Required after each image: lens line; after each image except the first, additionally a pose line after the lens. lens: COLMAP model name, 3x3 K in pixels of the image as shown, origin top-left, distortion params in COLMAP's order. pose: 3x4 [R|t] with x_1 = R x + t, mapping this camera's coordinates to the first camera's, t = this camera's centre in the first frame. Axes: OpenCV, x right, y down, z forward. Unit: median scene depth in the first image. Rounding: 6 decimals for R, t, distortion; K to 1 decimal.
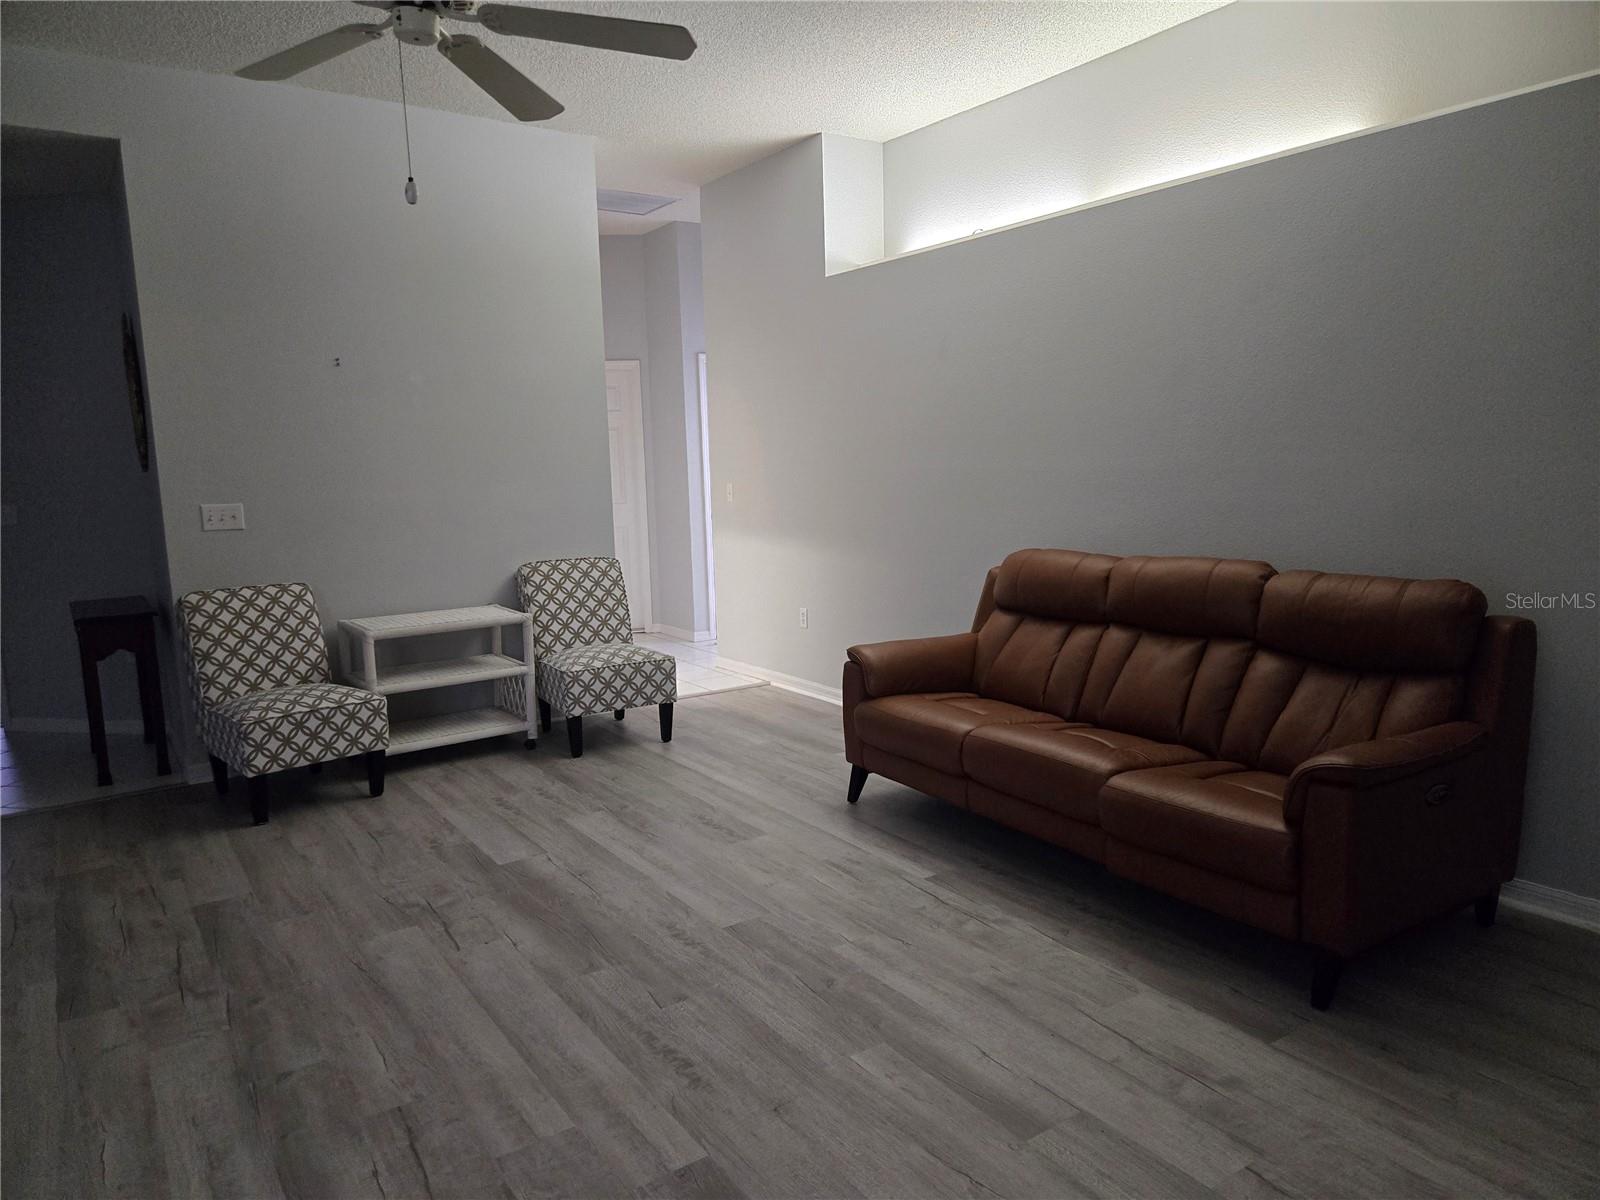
lens RADIAL K [[1078.7, 0, 800.0], [0, 1078.7, 600.0], [0, 0, 1]] dist [0.066586, -0.073078]
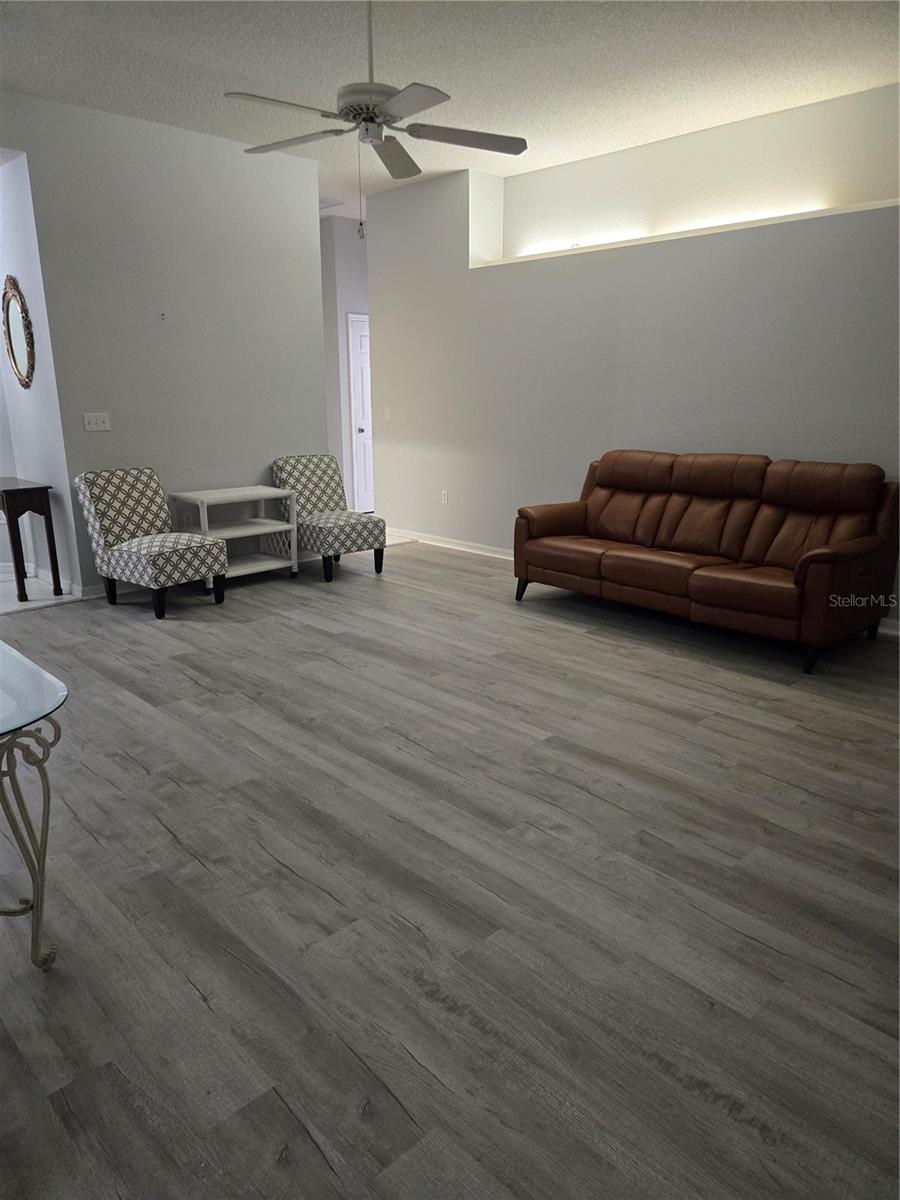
lens RADIAL K [[809.0, 0, 450.0], [0, 809.0, 600.0], [0, 0, 1]] dist [0.066586, -0.073078]
pose [[0.986058, -0.018327, 0.165389, -0.277037], [-0.001651, 0.992790, 0.119854, 0.035413], [-0.166393, -0.118456, 0.978919, -0.235388]]
